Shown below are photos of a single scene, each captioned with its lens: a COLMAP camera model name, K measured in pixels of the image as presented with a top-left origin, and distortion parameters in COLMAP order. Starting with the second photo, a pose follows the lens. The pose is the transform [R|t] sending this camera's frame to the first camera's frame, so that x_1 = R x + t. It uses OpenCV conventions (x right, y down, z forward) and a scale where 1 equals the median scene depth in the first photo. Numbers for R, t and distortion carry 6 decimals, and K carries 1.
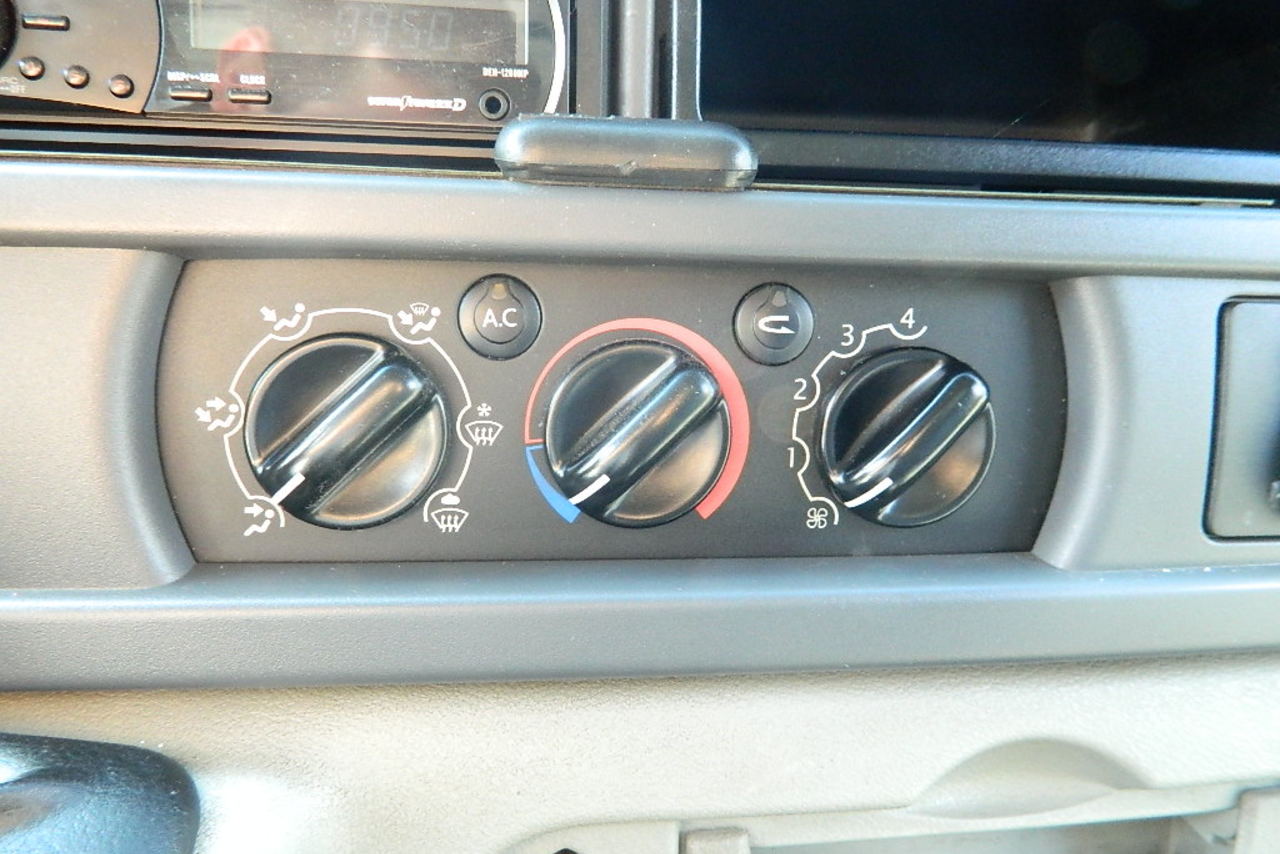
lens RADIAL K [[984.6, 0, 639.4], [0, 984.6, 423.3], [0, 0, 1]] dist [0.029983, 0.001460]
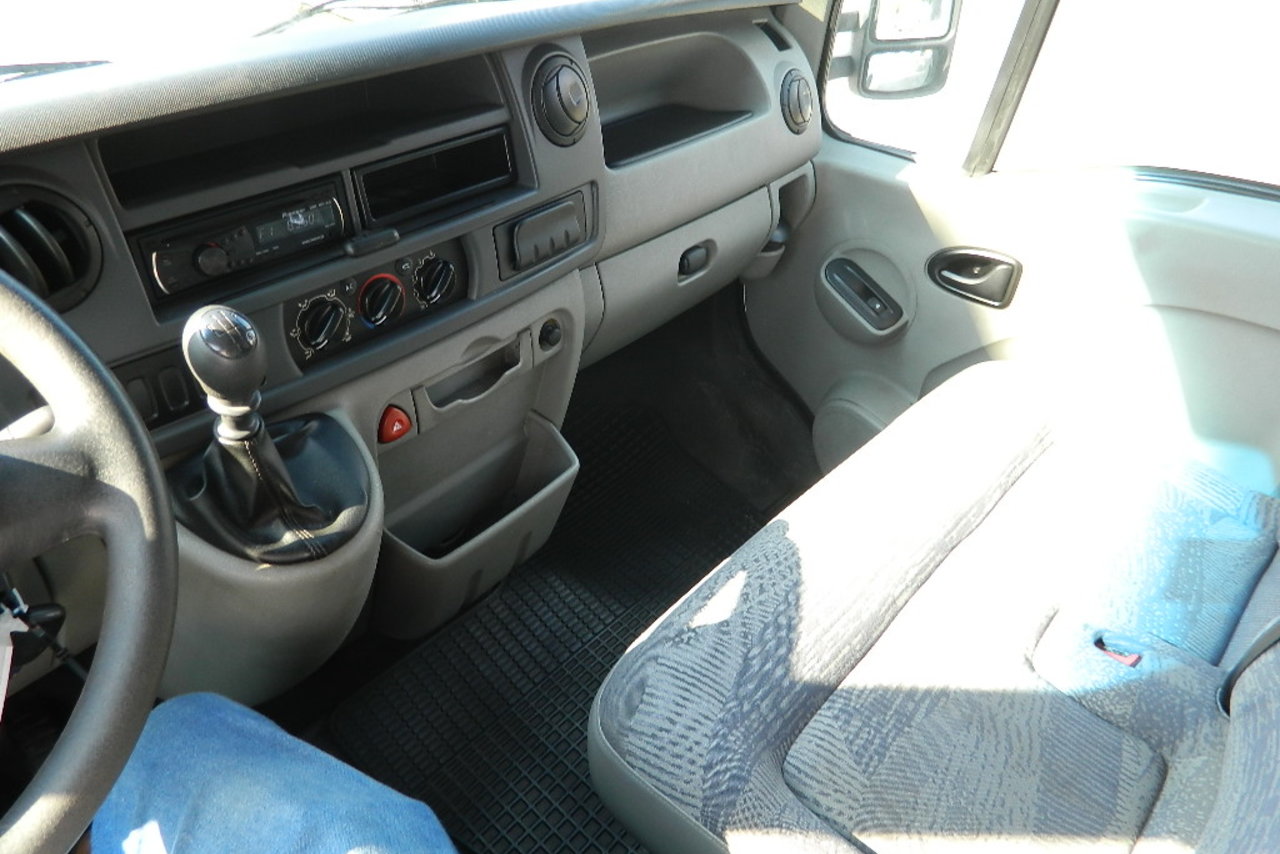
lens RADIAL K [[984.6, 0, 636.1], [0, 984.6, 418.3], [0, 0, 1]] dist [0.029983, 0.001460]
pose [[0.732850, -0.383564, 0.561969, -1.622612], [0.150263, 0.896798, 0.416143, -1.043095], [-0.663590, -0.220527, 0.714854, -2.560867]]
